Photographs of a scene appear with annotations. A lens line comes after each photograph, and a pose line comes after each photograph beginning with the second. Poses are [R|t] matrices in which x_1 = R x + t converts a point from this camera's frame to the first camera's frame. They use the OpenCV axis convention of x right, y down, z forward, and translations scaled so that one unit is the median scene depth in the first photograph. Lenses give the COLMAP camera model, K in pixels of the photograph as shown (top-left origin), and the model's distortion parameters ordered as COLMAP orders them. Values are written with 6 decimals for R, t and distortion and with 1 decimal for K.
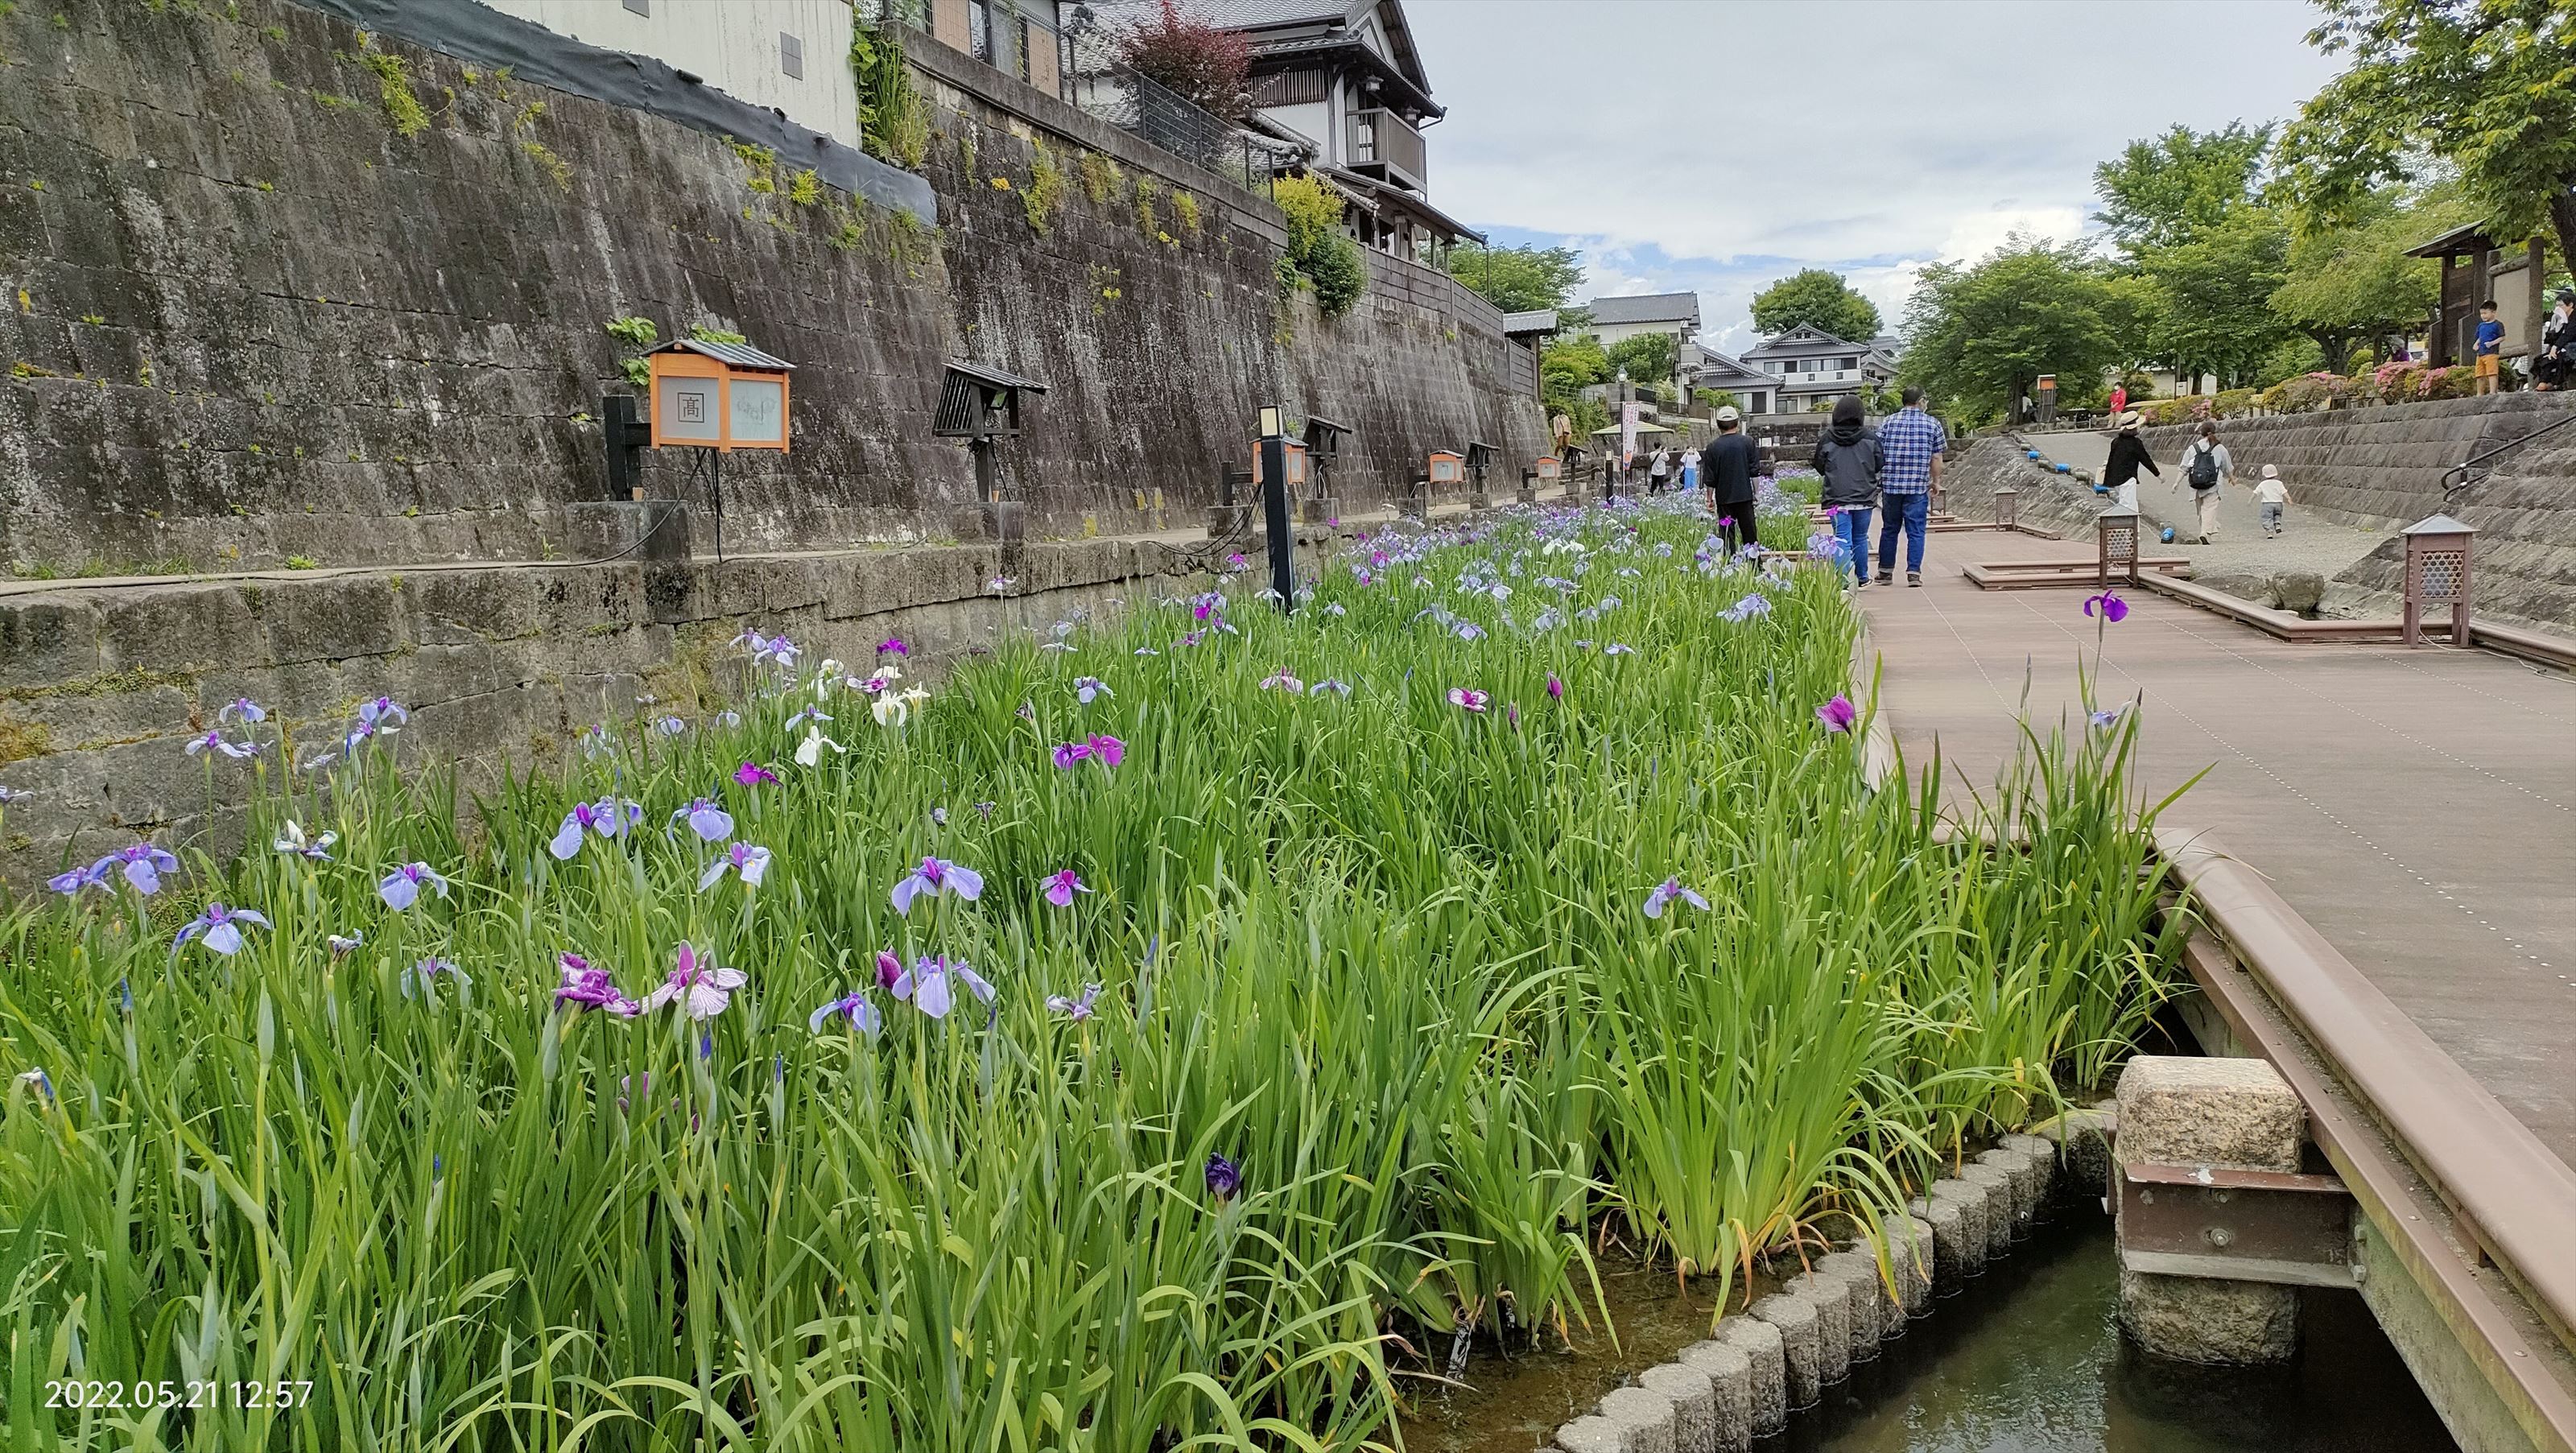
lens RADIAL K [[1917.0, 0, 1305.1], [0, 1917.0, 747.4], [0, 0, 1]] dist [0.042896, -0.017436]
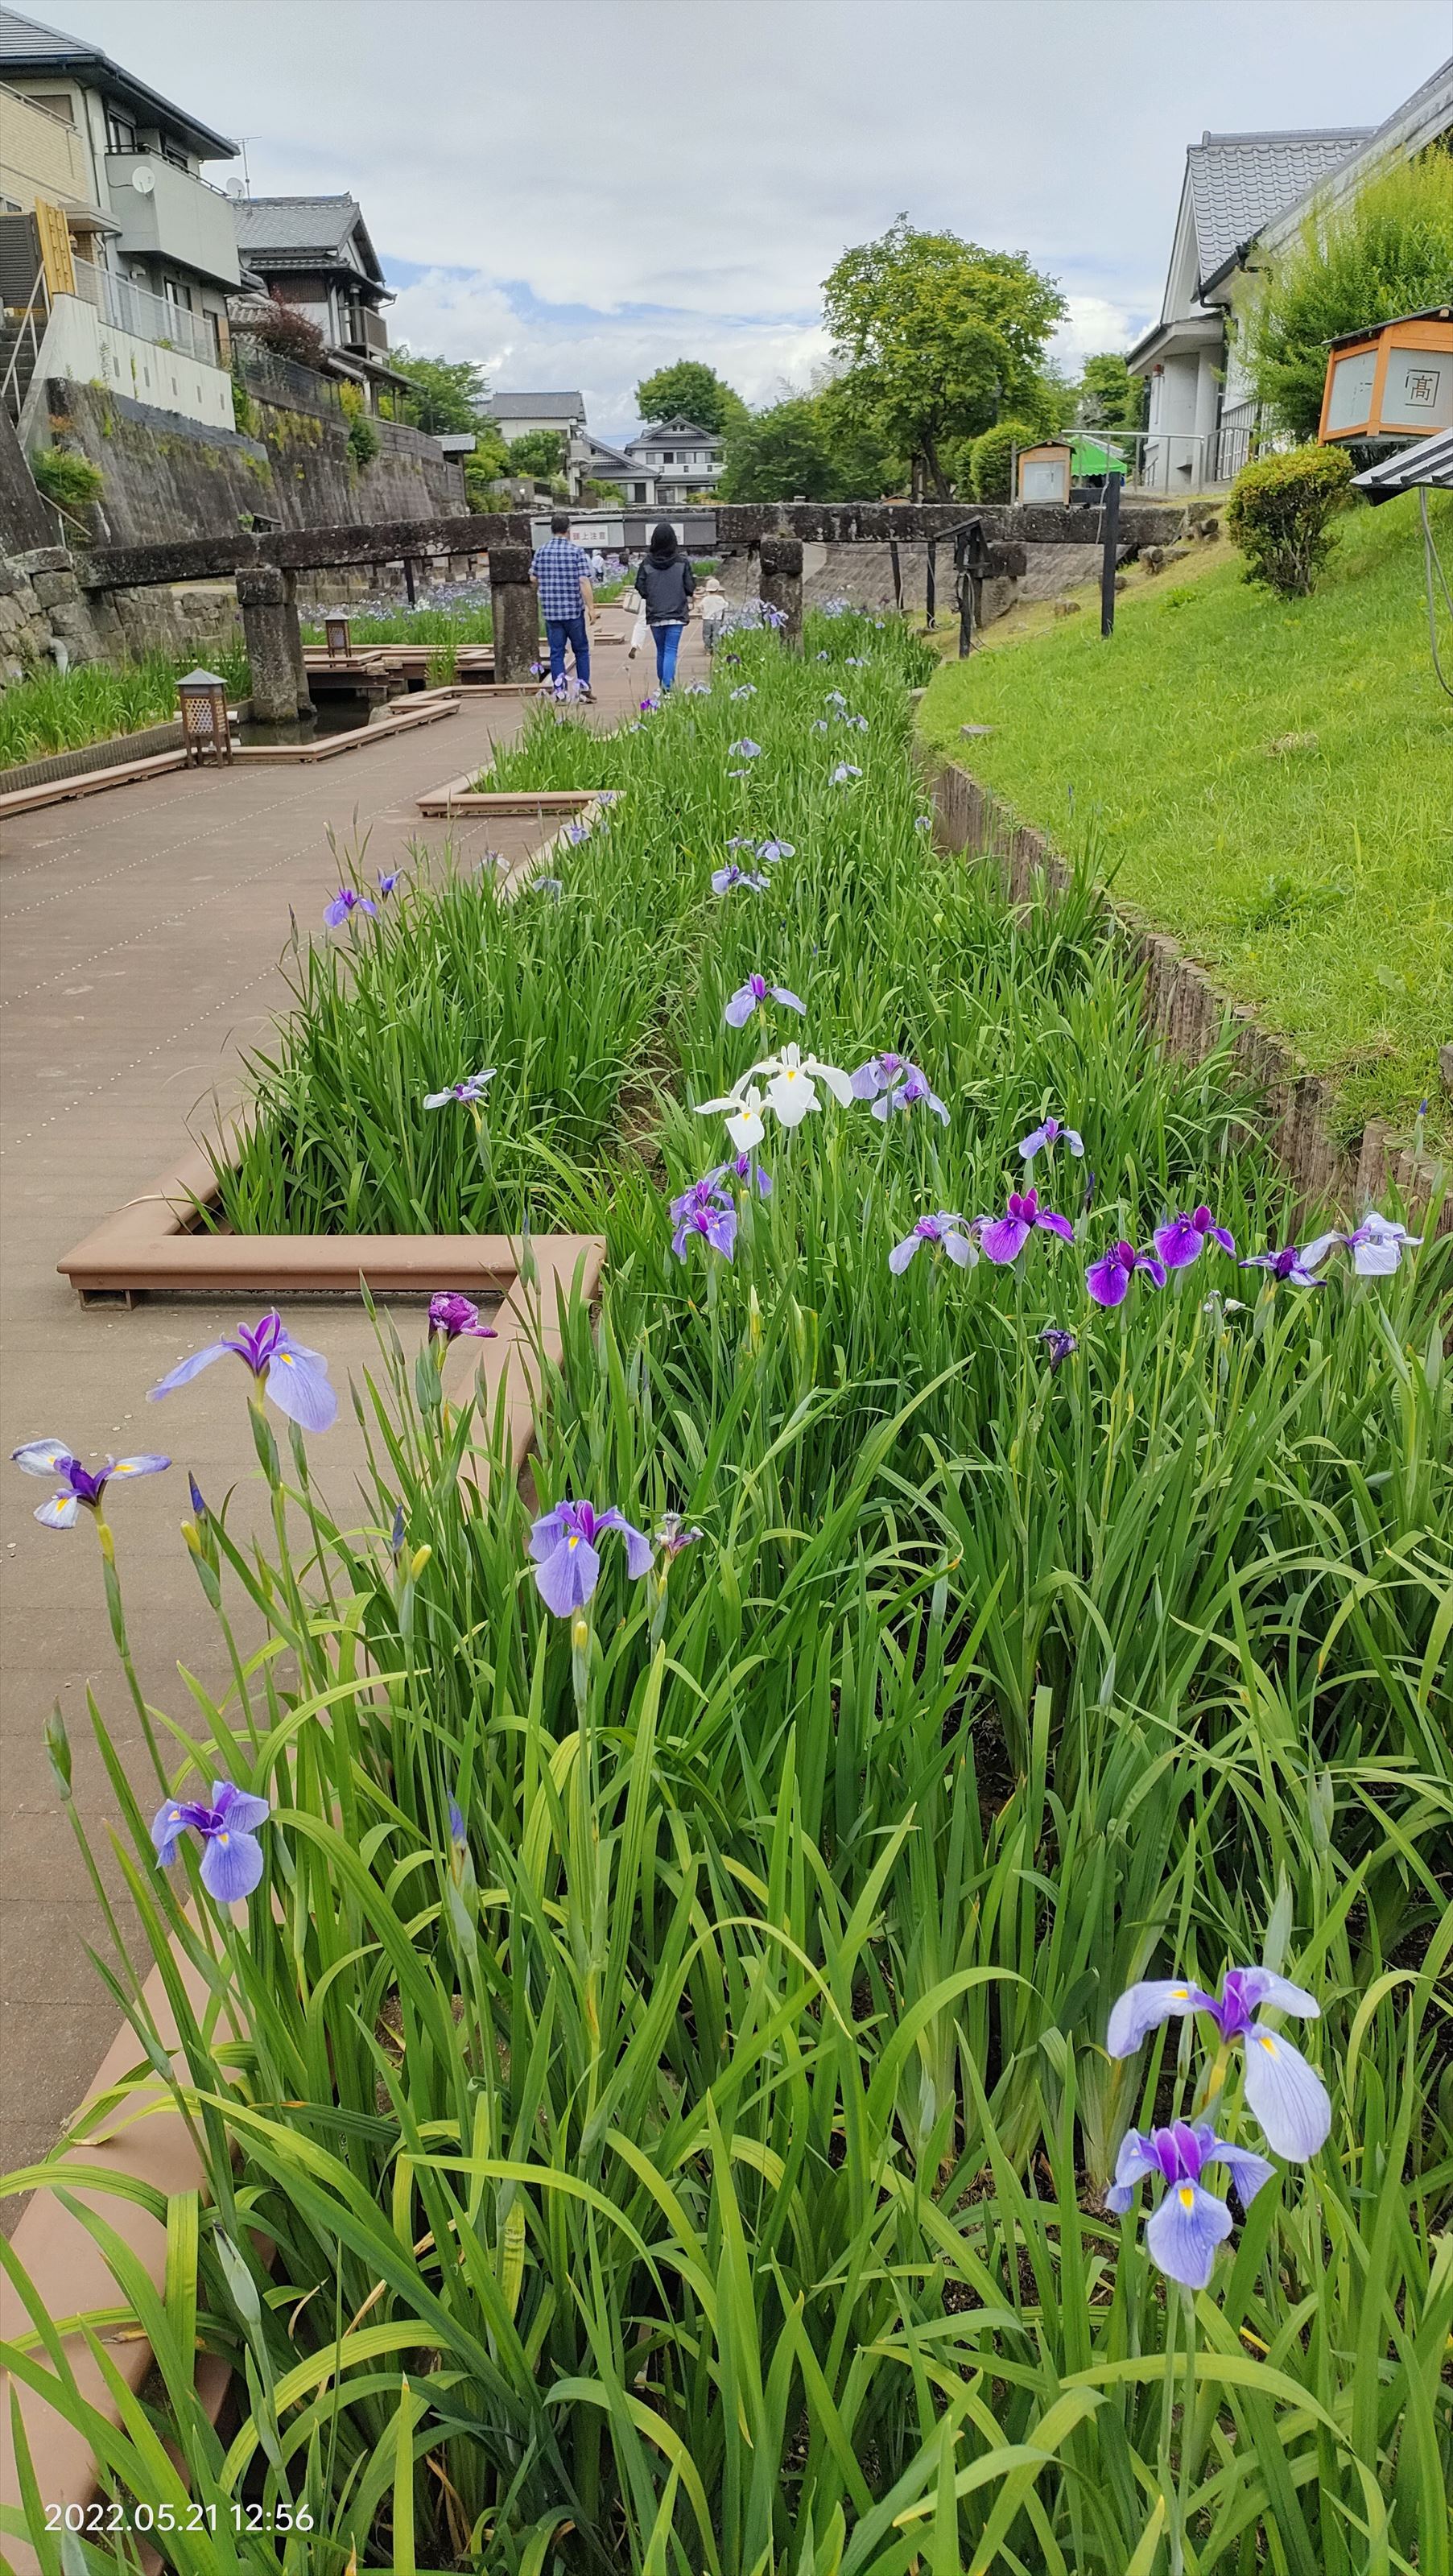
lens RADIAL K [[1917.0, 0, 737.8], [0, 1917.0, 1306.4], [0, 0, 1]] dist [0.042896, -0.017436]
pose [[0.965538, -0.080060, 0.247643, -0.109932], [0.020979, 0.972357, 0.232556, 0.089679], [-0.259416, -0.219346, 0.940527, -0.679132]]
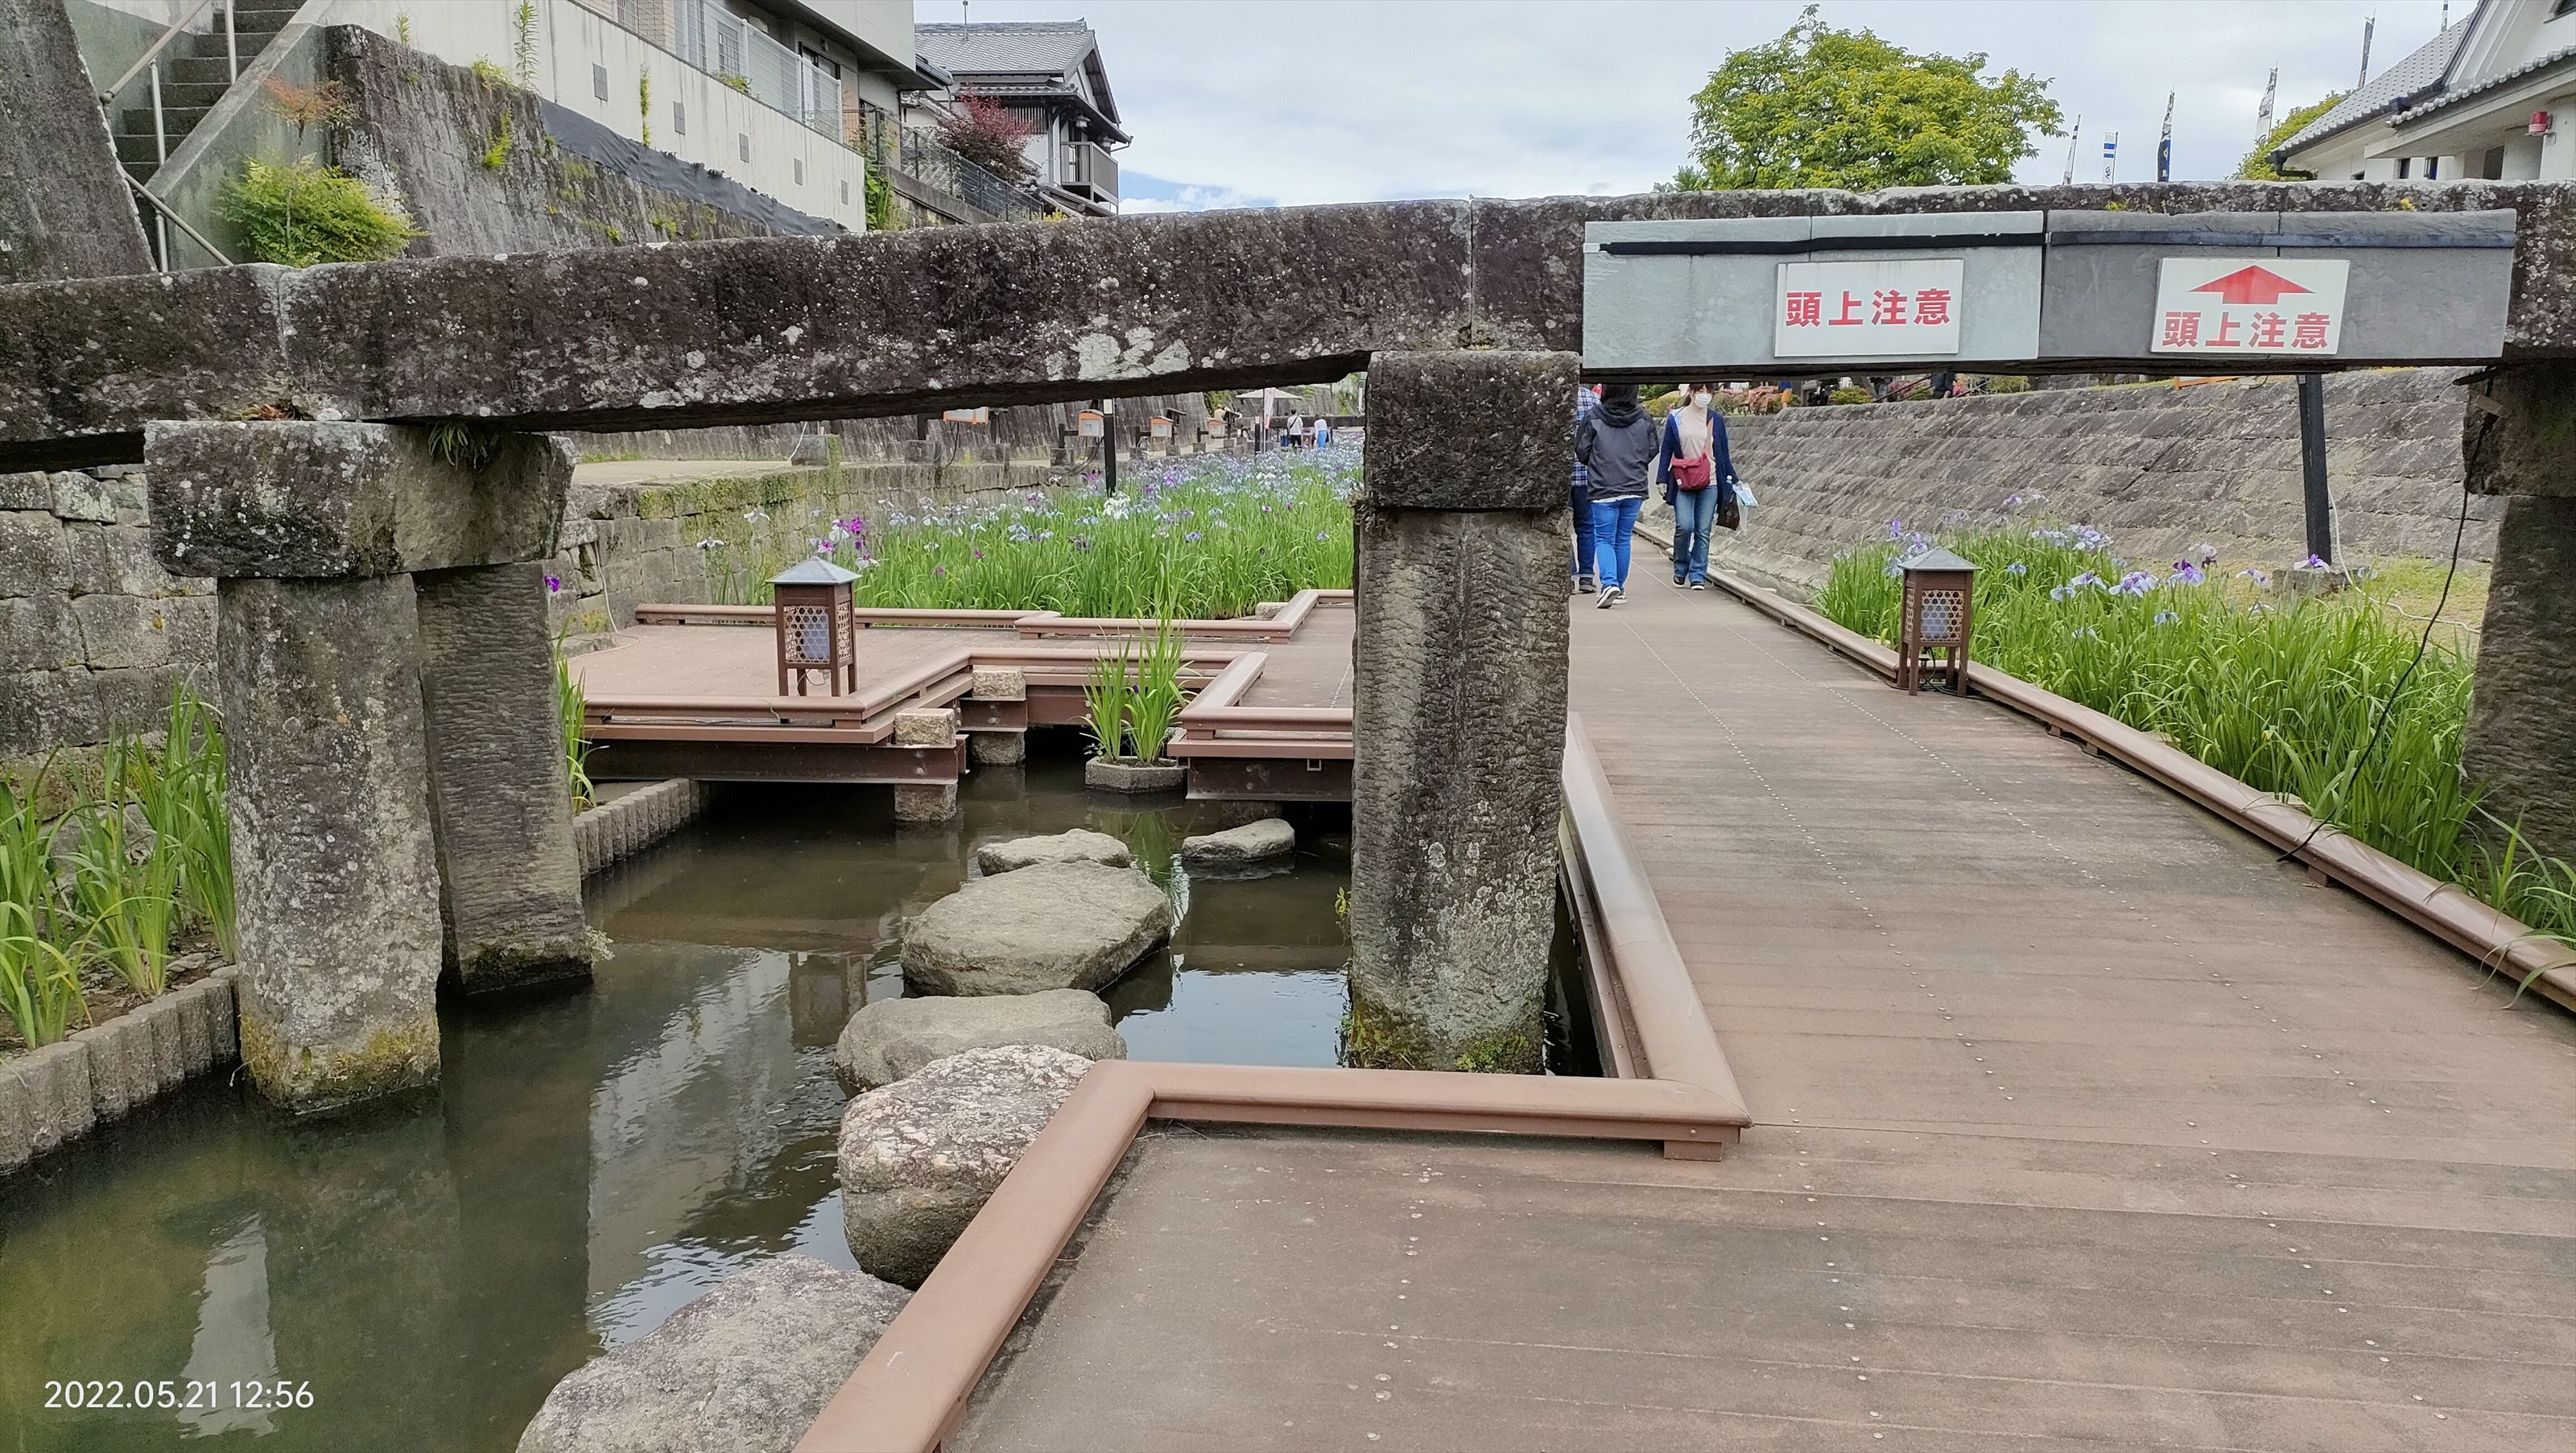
lens RADIAL K [[1917.0, 0, 1298.5], [0, 1917.0, 727.3], [0, 0, 1]] dist [0.042896, -0.017436]
pose [[0.981372, 0.011467, 0.191774, -0.059790], [-0.014733, 0.999770, 0.015613, 0.035995], [-0.191550, -0.018148, 0.981315, -0.279342]]
